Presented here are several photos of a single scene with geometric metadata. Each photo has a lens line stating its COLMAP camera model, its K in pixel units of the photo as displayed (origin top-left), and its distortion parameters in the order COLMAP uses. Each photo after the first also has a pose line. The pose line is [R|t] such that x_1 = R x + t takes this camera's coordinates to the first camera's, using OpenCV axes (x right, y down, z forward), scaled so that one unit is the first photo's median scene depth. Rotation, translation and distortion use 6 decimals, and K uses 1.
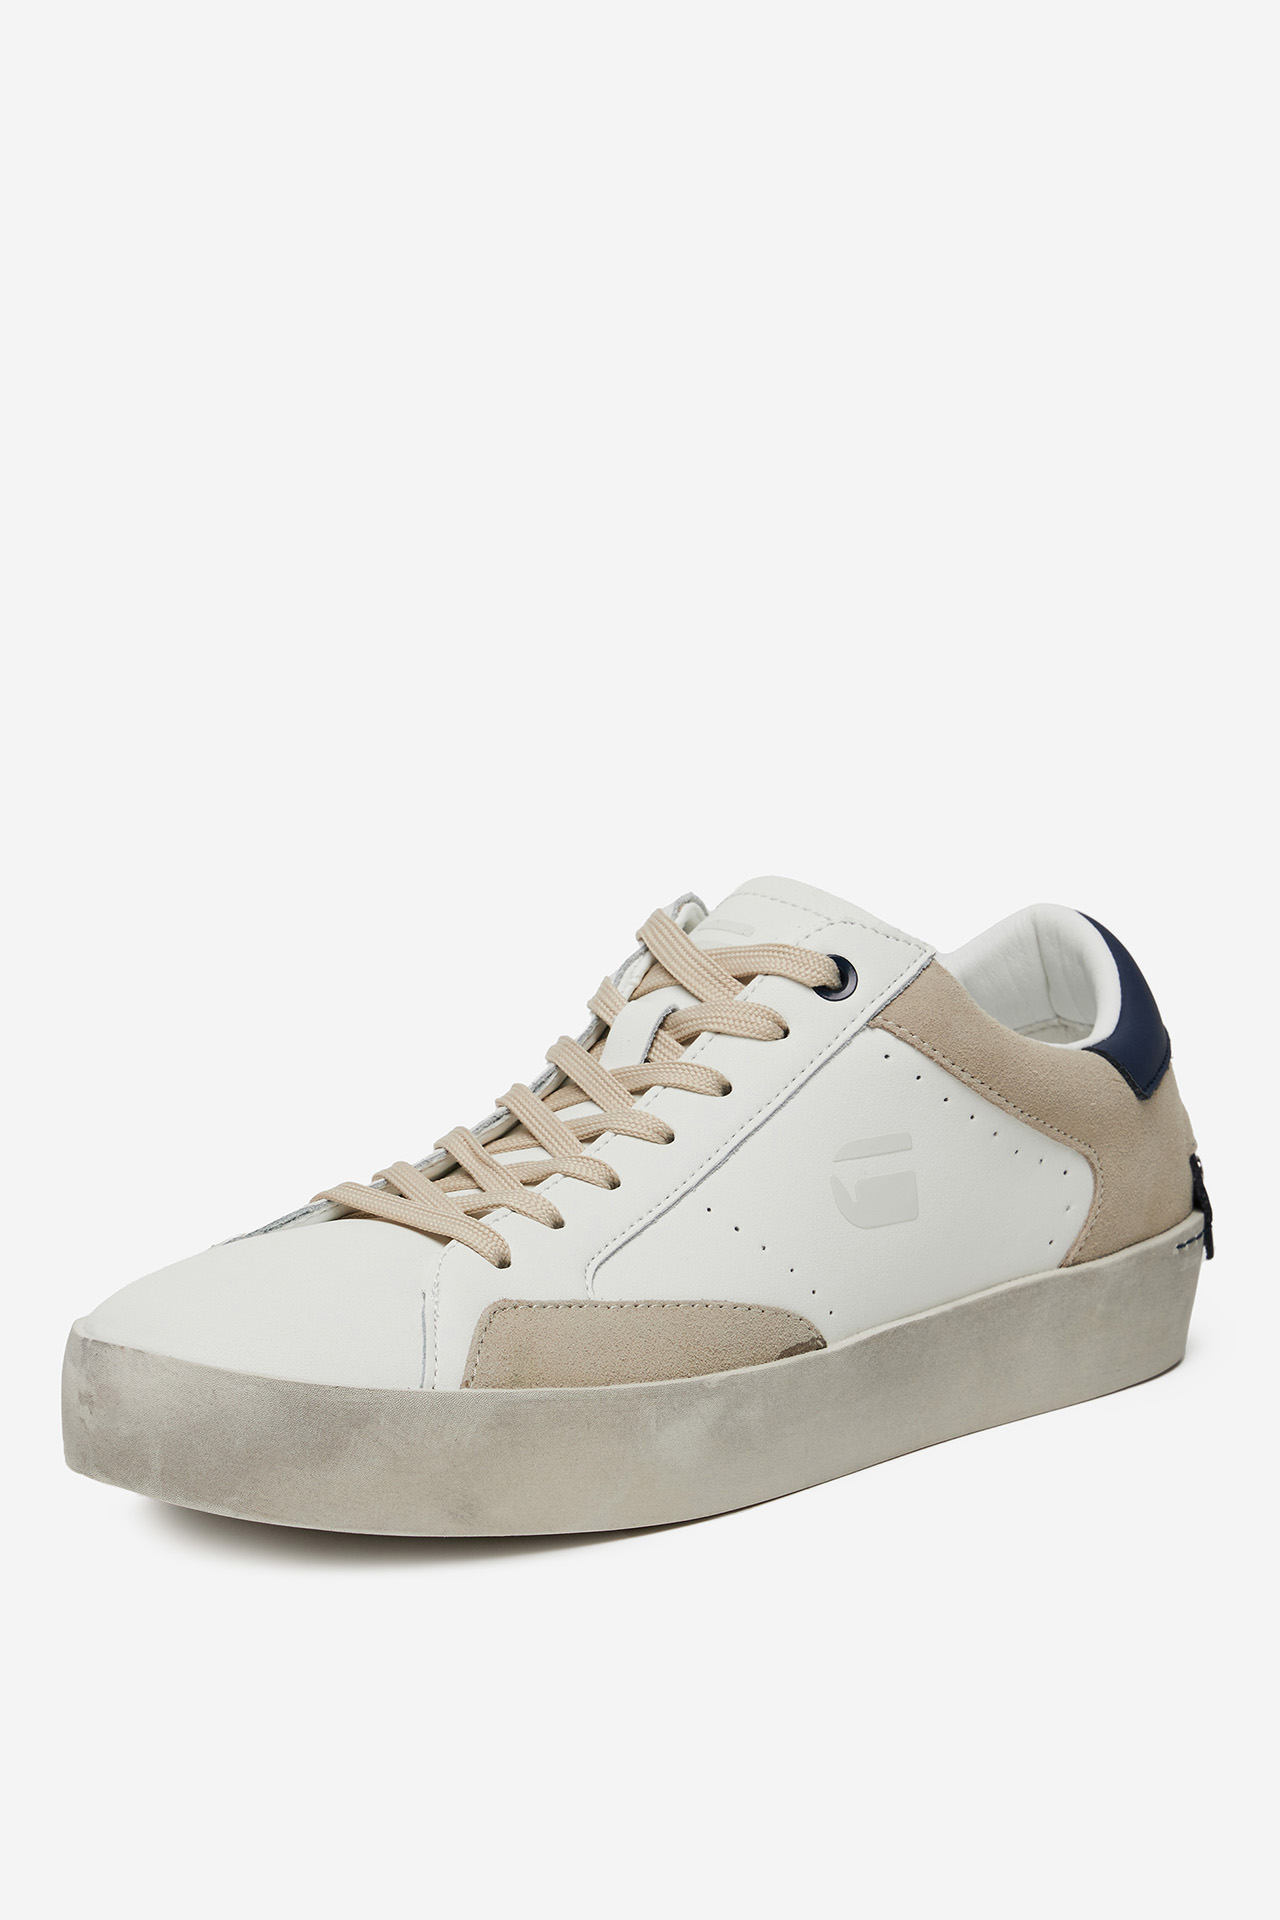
lens RADIAL K [[6210.2, 0, 638.6], [0, 6210.2, 960.1], [0, 0, 1]] dist [0.531066, 0.000000]
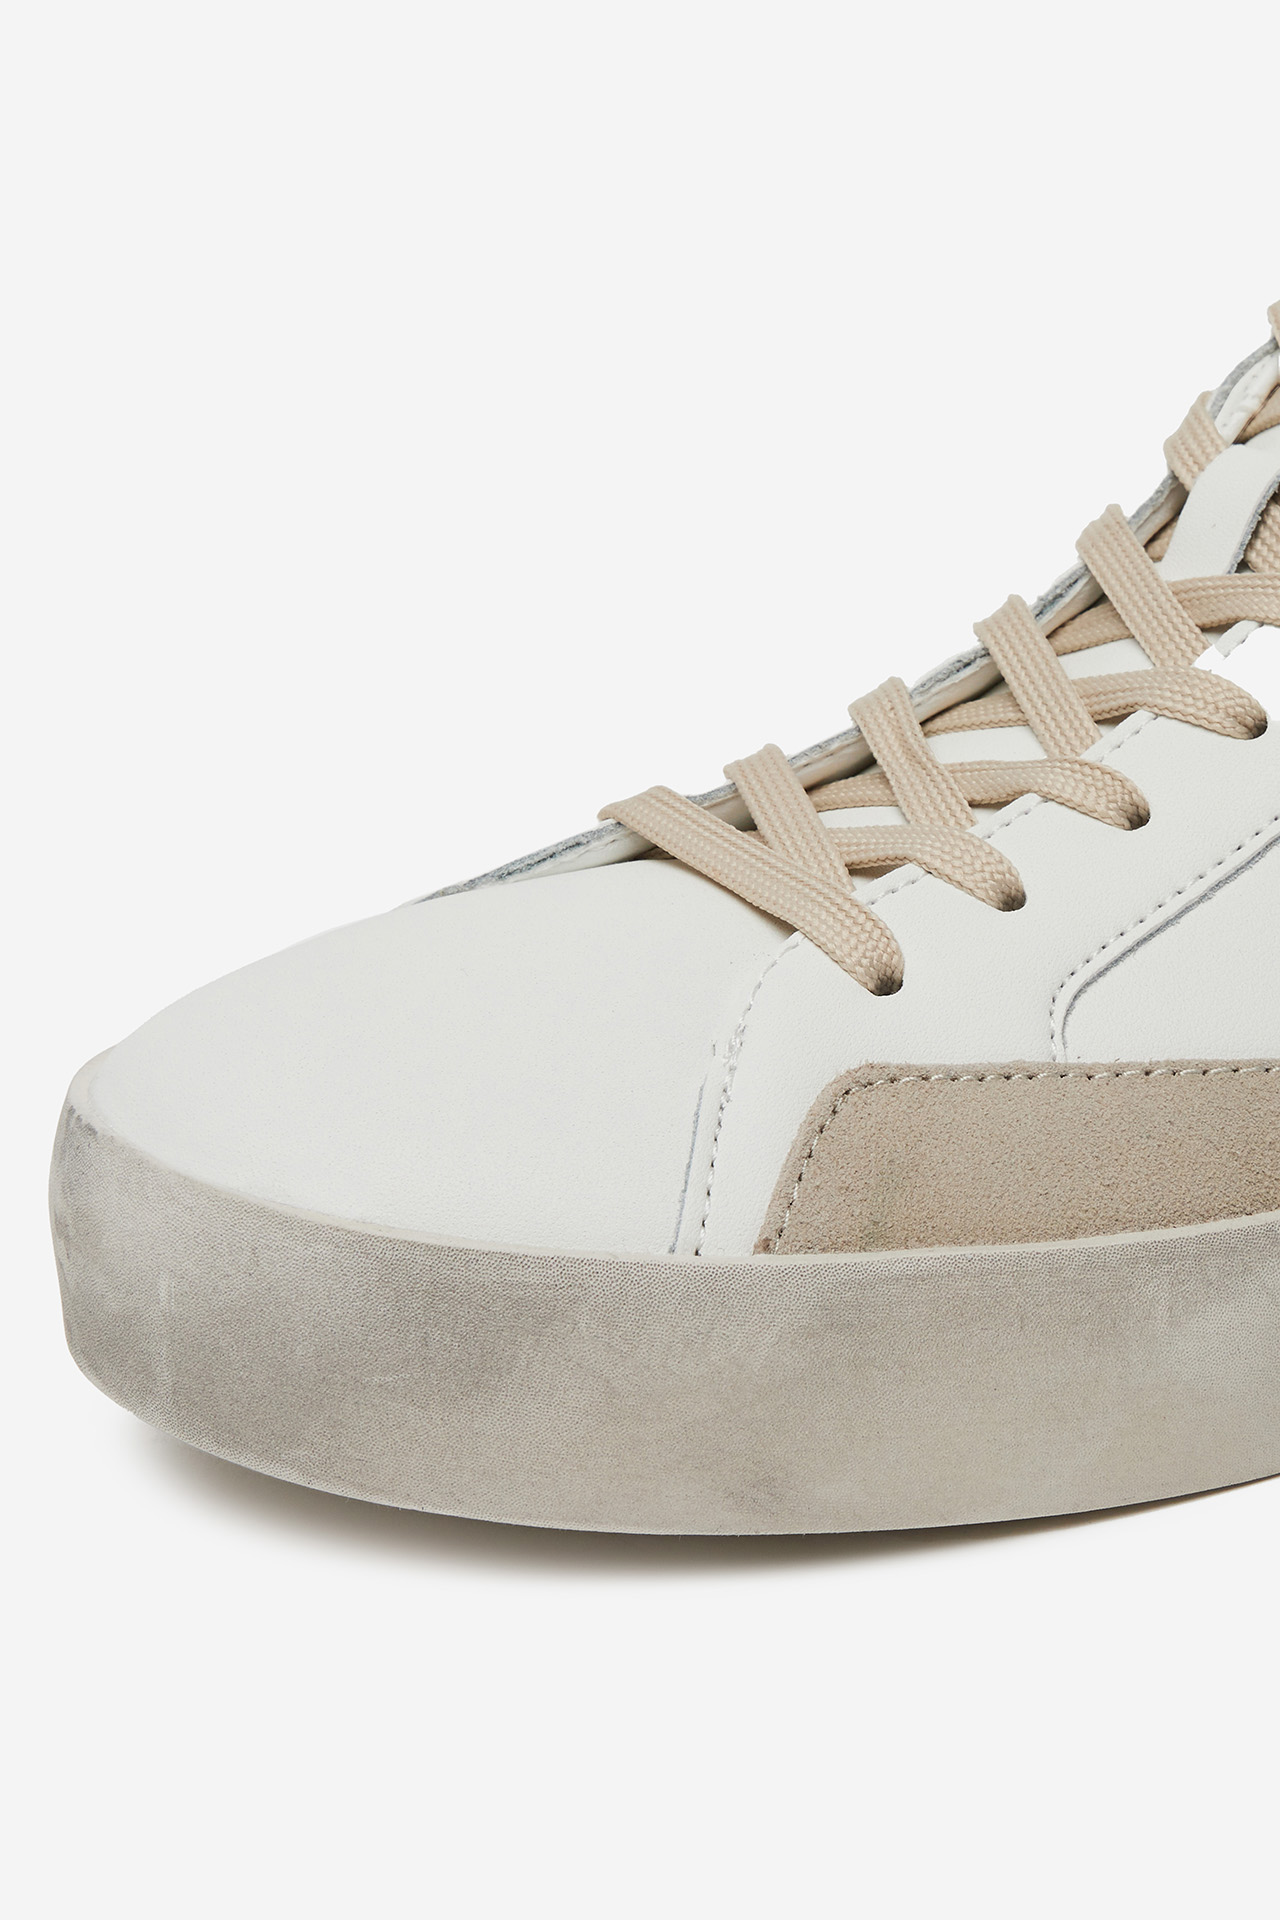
lens RADIAL K [[5102.7, 0, 634.4], [0, 5102.7, 961.0], [0, 0, 1]] dist [0.182919, 0.000000]
pose [[0.972494, 0.042699, -0.228981, 0.054906], [-0.007250, 0.988127, 0.153469, -0.017947], [0.232815, -0.147588, 0.961257, 0.591225]]
